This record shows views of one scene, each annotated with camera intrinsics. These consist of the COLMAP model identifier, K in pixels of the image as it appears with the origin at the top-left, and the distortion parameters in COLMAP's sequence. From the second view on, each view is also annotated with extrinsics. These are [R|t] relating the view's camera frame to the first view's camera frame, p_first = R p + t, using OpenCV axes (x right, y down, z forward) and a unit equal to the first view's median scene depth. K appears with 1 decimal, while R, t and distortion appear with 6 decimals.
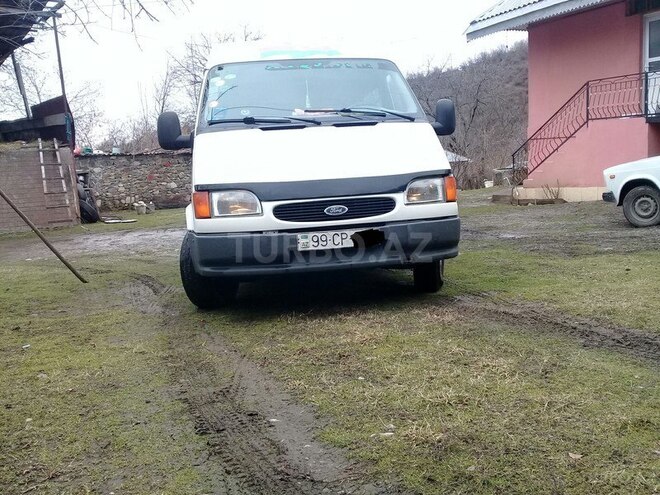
lens RADIAL K [[610.1, 0, 330.0], [0, 610.1, 247.5], [0, 0, 1]] dist [0.065987, -0.154428]
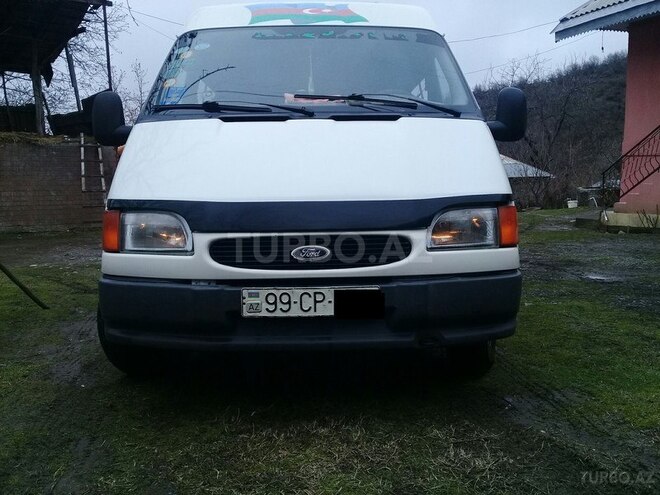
lens RADIAL K [[610.1, 0, 330.0], [0, 610.1, 247.5], [0, 0, 1]] dist [0.065987, -0.154428]
pose [[0.991292, 0.059731, -0.117355, 0.084326], [-0.061151, 0.998092, -0.008532, -0.052534], [0.116621, 0.015634, 0.993053, 0.332712]]
